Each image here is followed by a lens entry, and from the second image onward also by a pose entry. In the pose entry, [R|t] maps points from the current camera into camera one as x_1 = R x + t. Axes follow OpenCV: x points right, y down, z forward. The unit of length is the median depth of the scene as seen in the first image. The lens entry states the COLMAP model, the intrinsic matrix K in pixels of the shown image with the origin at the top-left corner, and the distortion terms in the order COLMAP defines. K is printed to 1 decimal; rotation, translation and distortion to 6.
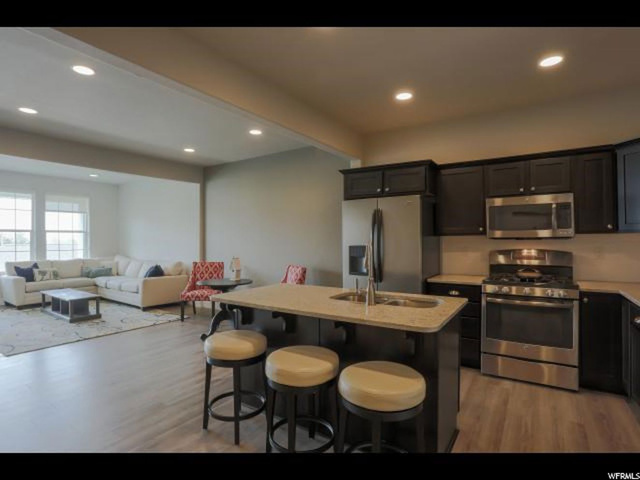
lens RADIAL K [[324.9, 0, 324.4], [0, 324.9, 236.2], [0, 0, 1]] dist [-0.050399, 0.008102]
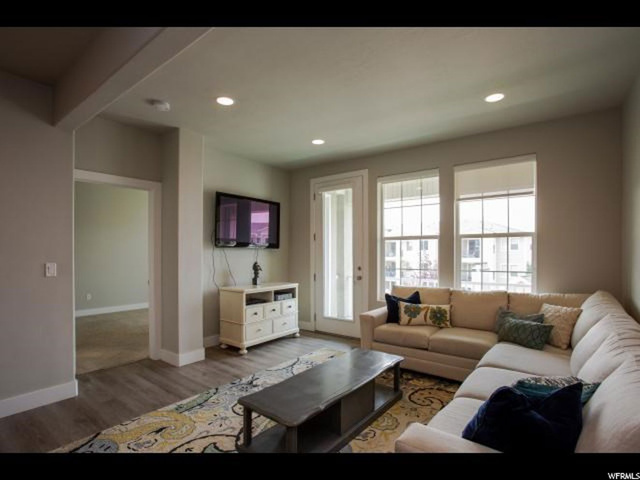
lens RADIAL K [[324.9, 0, 327.1], [0, 324.9, 257.1], [0, 0, 1]] dist [-0.050399, 0.008102]
pose [[-0.083333, 0.016397, -0.996387, -0.499075], [0.014106, 0.999784, 0.015273, 0.015671], [0.996422, -0.012783, -0.083546, 1.410866]]
